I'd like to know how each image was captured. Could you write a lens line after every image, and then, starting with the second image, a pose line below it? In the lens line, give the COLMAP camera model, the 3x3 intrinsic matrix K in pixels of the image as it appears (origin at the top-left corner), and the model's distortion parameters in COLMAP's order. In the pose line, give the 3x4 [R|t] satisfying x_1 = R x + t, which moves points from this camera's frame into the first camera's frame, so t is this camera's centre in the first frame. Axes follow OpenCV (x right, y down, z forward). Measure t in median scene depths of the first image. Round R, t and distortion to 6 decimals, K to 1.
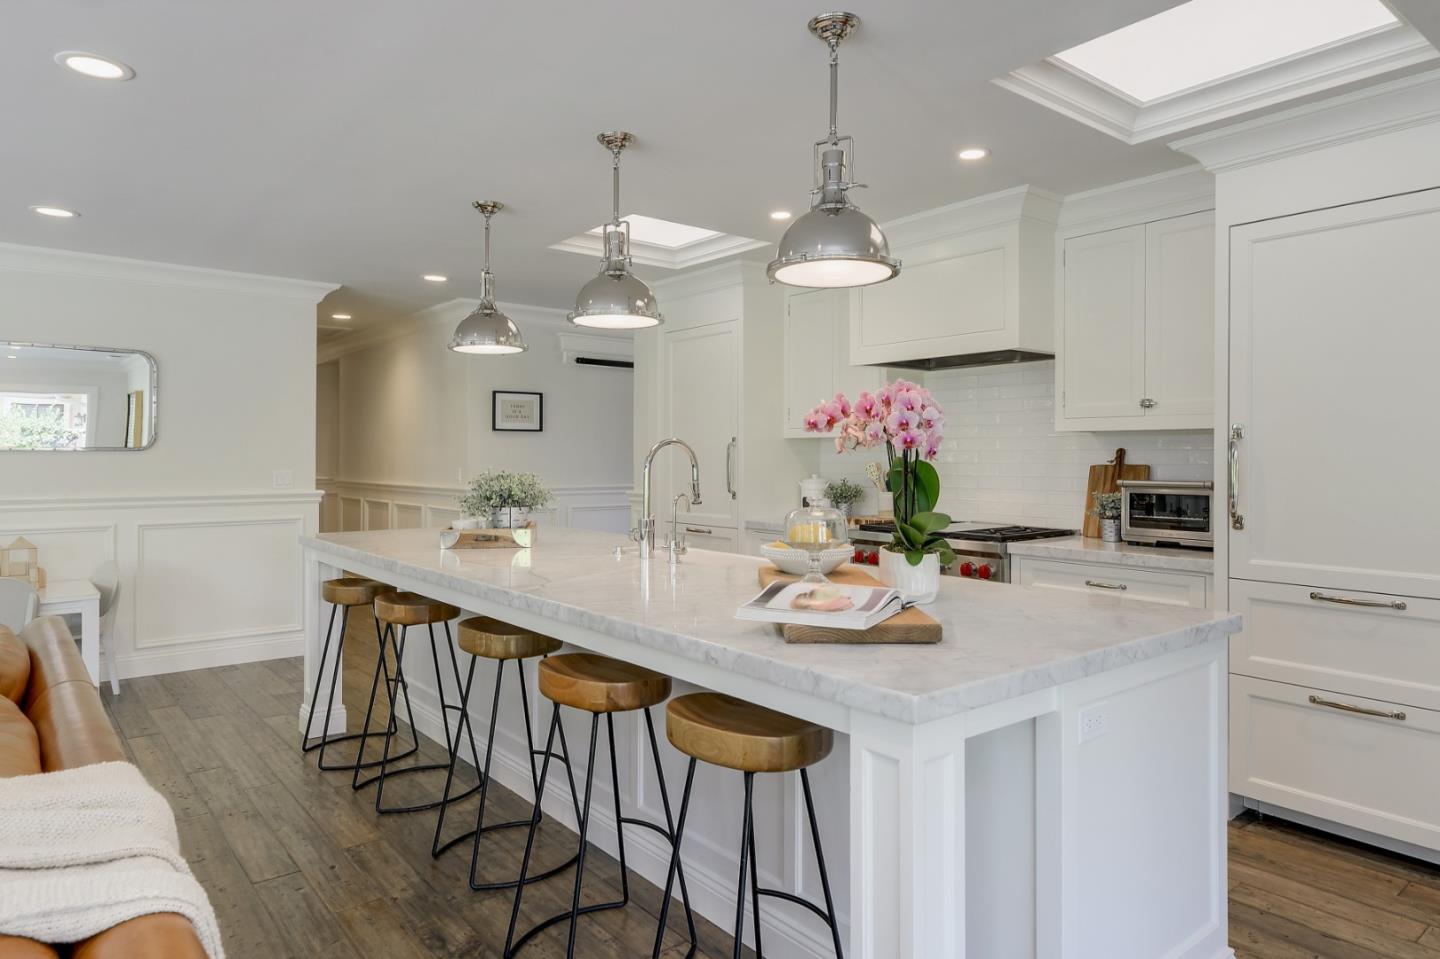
lens RADIAL K [[889.2, 0, 716.7], [0, 889.2, 473.3], [0, 0, 1]] dist [-0.002951, -0.000806]
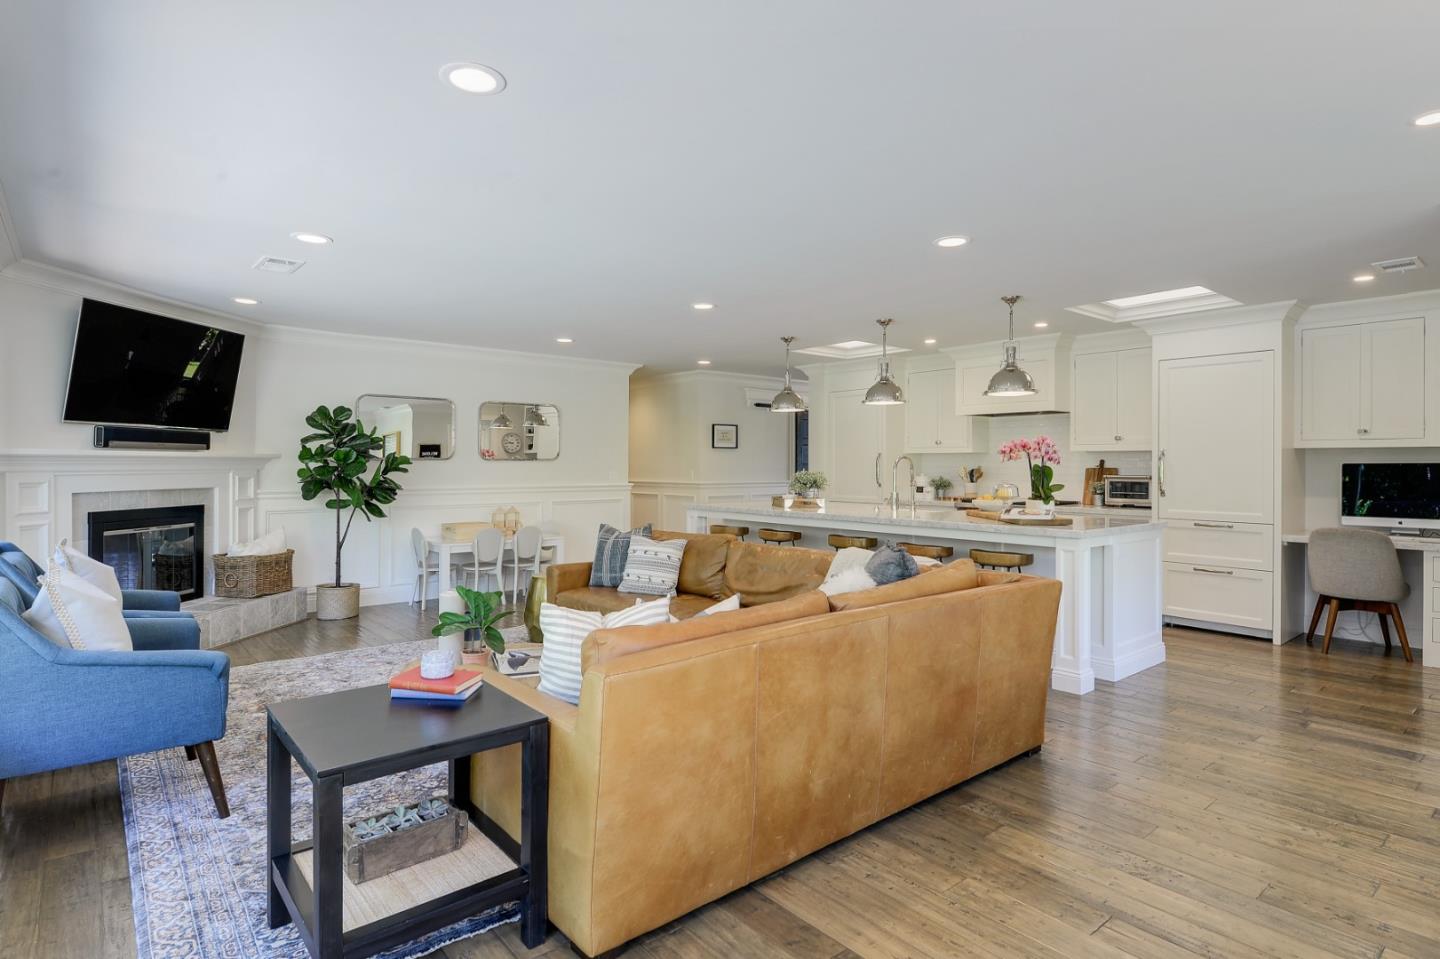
lens RADIAL K [[756.7, 0, 703.2], [0, 756.7, 476.0], [0, 0, 1]] dist [-0.026742, -0.000127]
pose [[0.999993, -0.000376, -0.003779, -0.457410], [0.000367, 0.999997, -0.002326, 0.012799], [0.003780, 0.002325, 0.999990, -0.722422]]
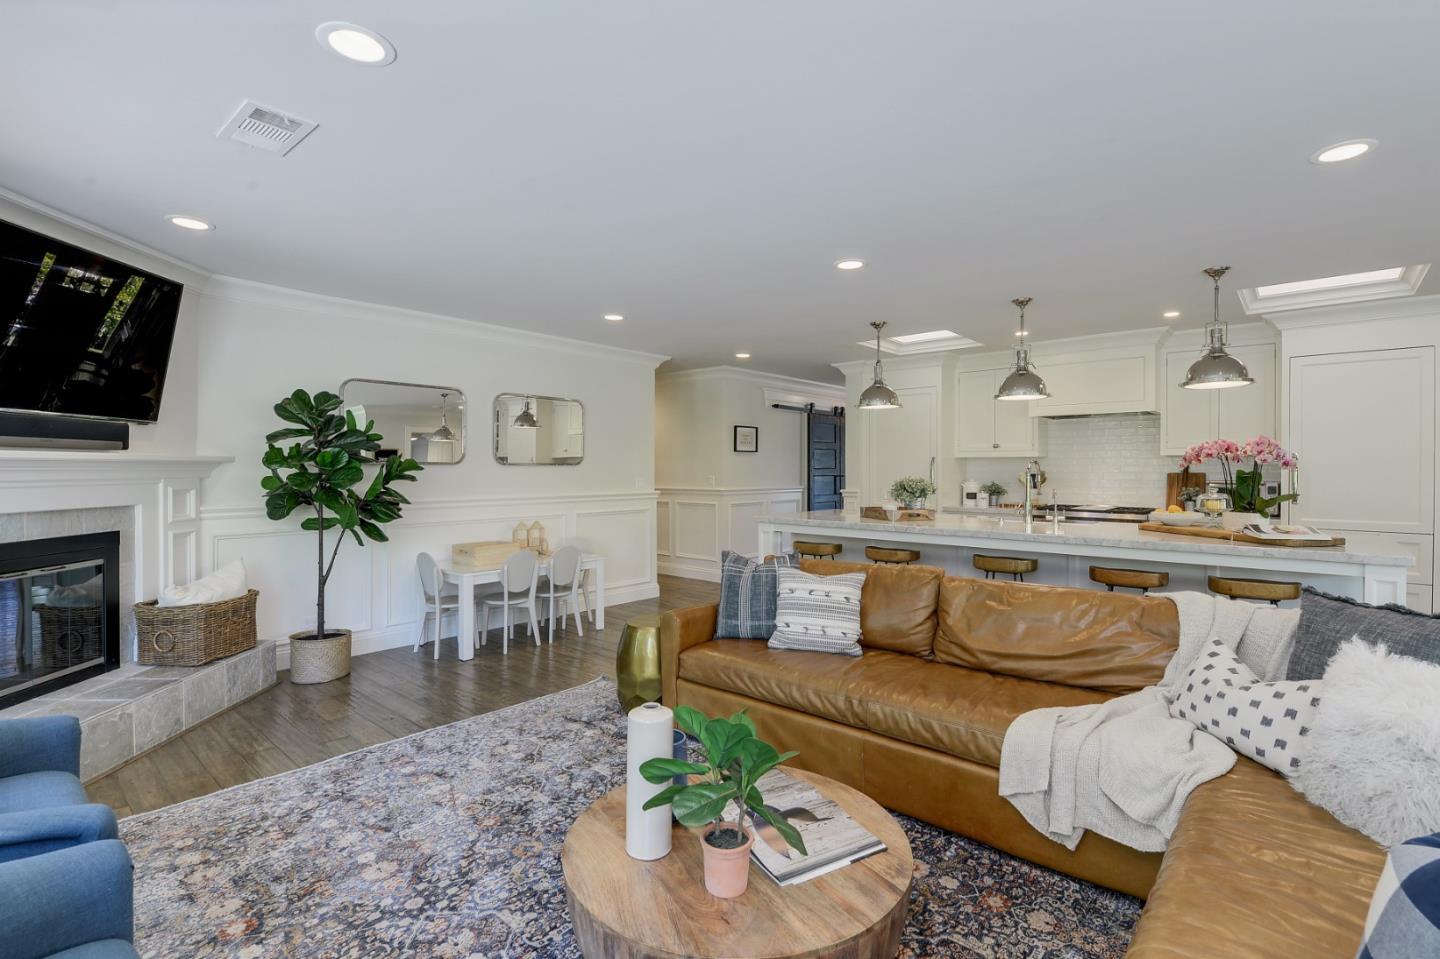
lens RADIAL K [[667.6, 0, 720.0], [0, 667.6, 479.5], [0, 0, 1]] dist [-0.027898, -0.001410]
pose [[0.987185, -0.004178, 0.159527, -0.798385], [0.004266, 0.999991, -0.000213, 0.000560], [-0.159524, 0.000891, 0.987194, -0.230748]]
